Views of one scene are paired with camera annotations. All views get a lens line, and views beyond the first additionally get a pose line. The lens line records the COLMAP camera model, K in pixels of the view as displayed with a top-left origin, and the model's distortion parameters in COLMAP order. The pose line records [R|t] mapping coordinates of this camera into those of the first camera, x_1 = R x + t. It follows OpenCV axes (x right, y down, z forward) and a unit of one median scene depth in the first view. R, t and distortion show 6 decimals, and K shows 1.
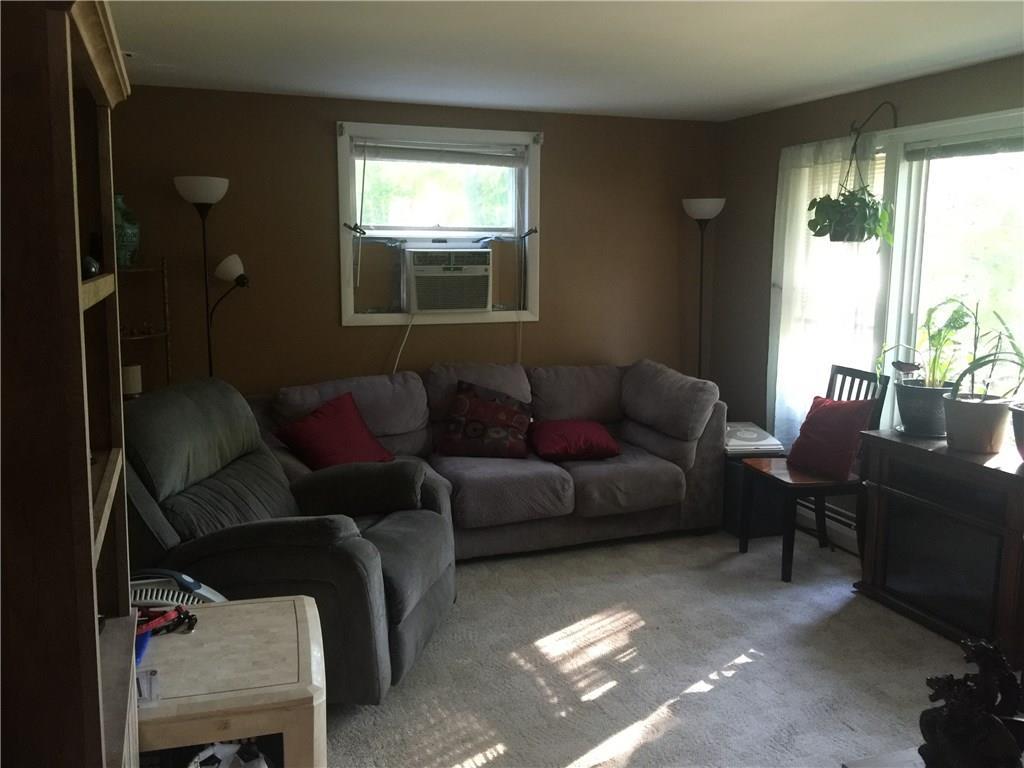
lens RADIAL K [[855.4, 0, 508.4], [0, 855.4, 364.2], [0, 0, 1]] dist [0.067701, -0.128921]
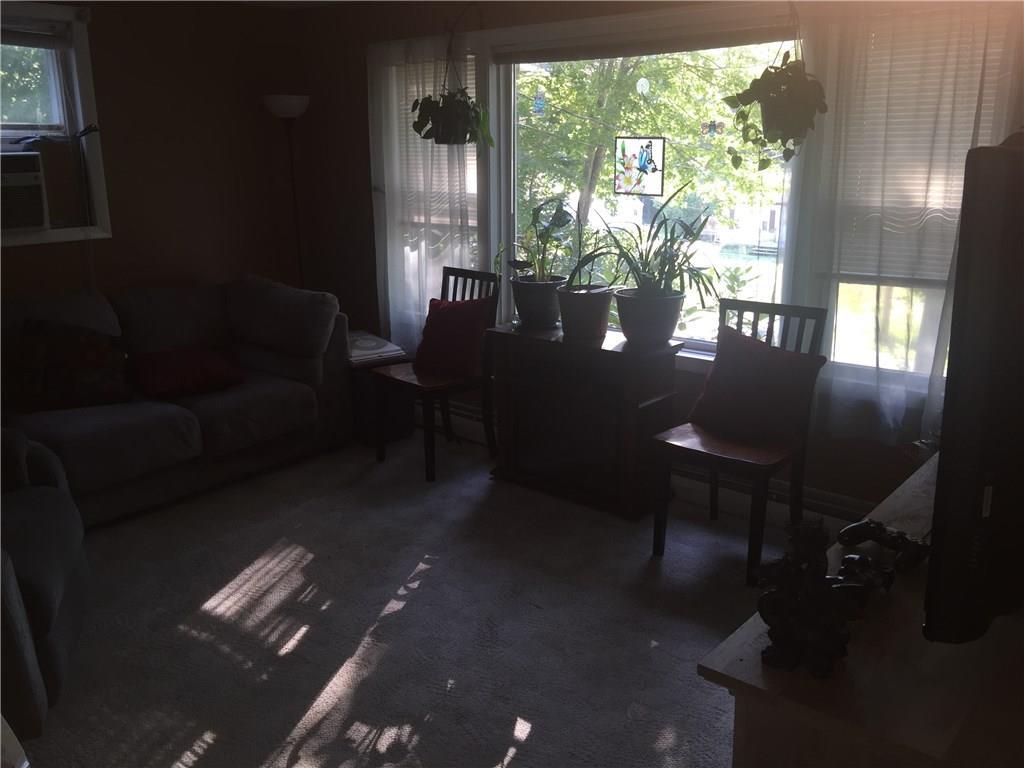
lens RADIAL K [[855.4, 0, 508.4], [0, 855.4, 364.2], [0, 0, 1]] dist [0.067701, -0.128921]
pose [[0.860806, -0.126957, 0.492843, -0.081177], [0.071863, 0.989004, 0.129252, -0.011923], [-0.503833, -0.075844, 0.860465, 0.077908]]
